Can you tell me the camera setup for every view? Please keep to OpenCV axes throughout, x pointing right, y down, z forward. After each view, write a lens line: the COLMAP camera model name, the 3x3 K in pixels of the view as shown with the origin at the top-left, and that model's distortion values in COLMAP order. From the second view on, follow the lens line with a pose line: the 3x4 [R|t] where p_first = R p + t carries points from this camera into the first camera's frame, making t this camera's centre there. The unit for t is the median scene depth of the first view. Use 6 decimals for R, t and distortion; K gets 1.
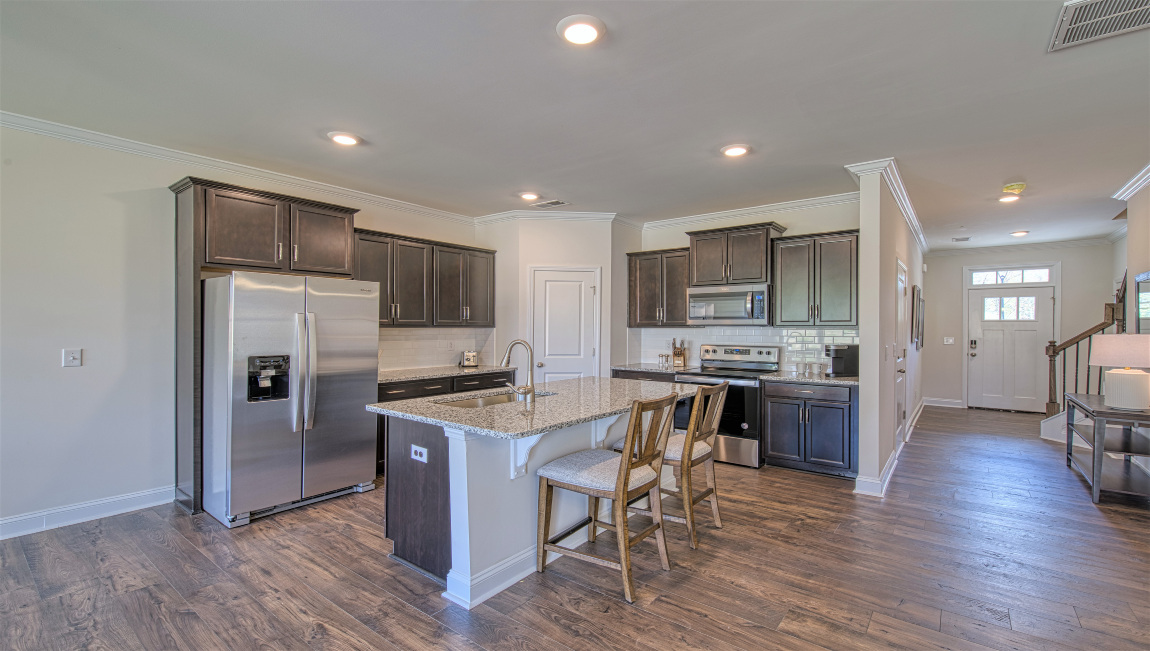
lens RADIAL K [[498.1, 0, 580.0], [0, 498.1, 330.8], [0, 0, 1]] dist [0.006118, -0.003241]
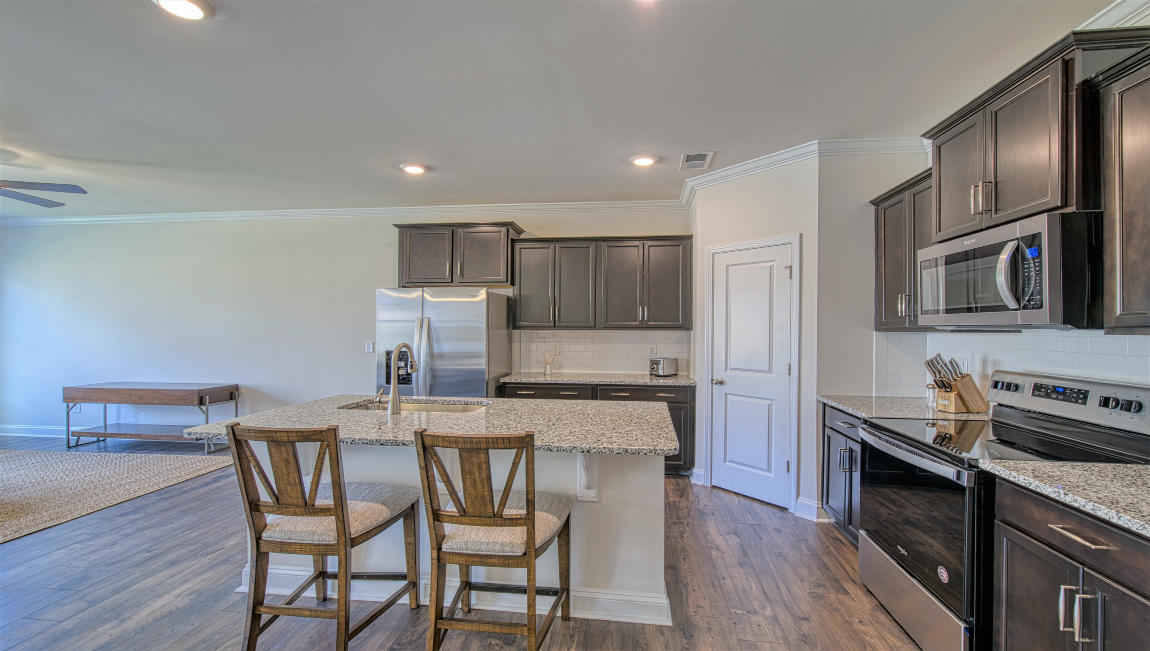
lens RADIAL K [[498.1, 0, 576.5], [0, 498.1, 327.8], [0, 0, 1]] dist [0.006118, -0.003241]
pose [[0.502412, -0.001005, -0.864628, 0.520404], [-0.009362, 0.999934, -0.006602, -0.004468], [0.864578, 0.011412, 0.502369, 0.524222]]
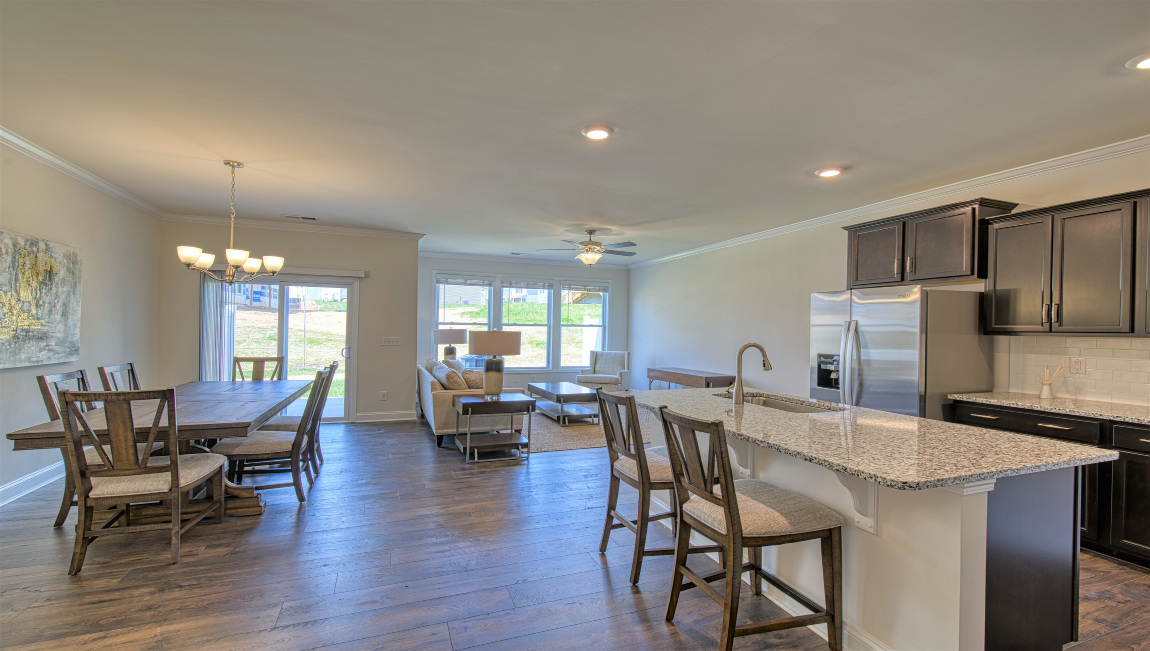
lens RADIAL K [[498.1, 0, 578.3], [0, 498.1, 325.4], [0, 0, 1]] dist [0.006118, -0.003241]
pose [[-0.517375, -0.017129, -0.855588, 0.590777], [-0.022375, 0.999729, -0.006484, -0.002551], [0.855467, 0.015790, -0.517617, 0.782434]]
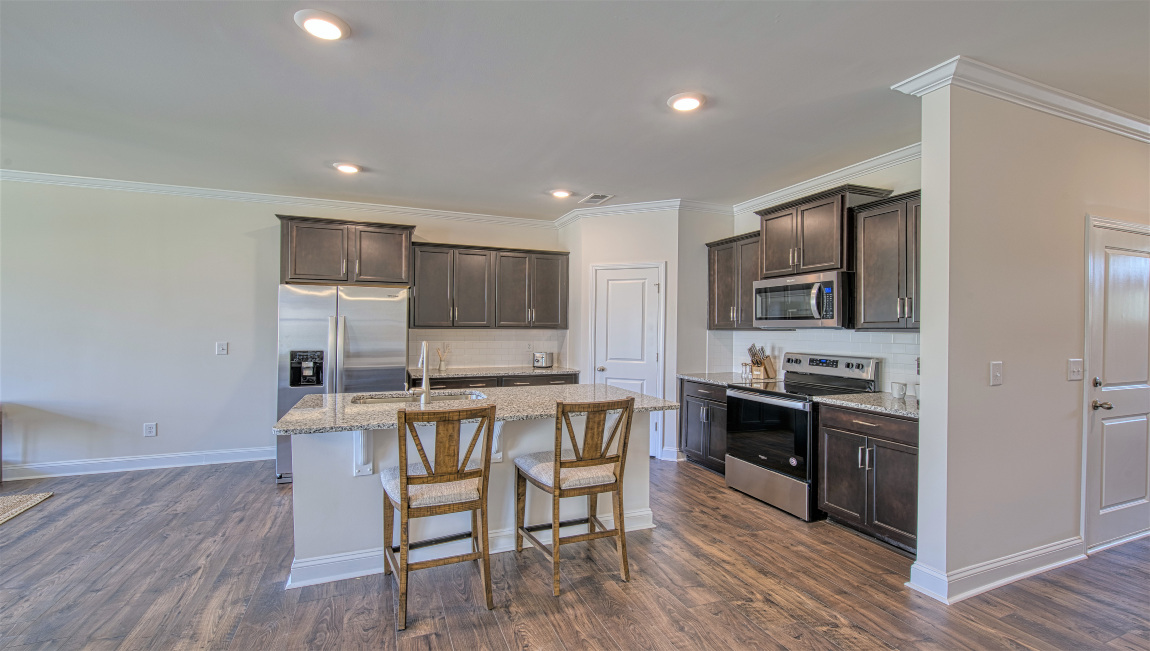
lens RADIAL K [[498.1, 0, 578.8], [0, 498.1, 329.8], [0, 0, 1]] dist [0.006118, -0.003241]
pose [[0.863940, 0.004677, -0.503573, 0.419268], [-0.007996, 0.999958, -0.004429, -0.001861], [0.503531, 0.007853, 0.863941, 0.183911]]
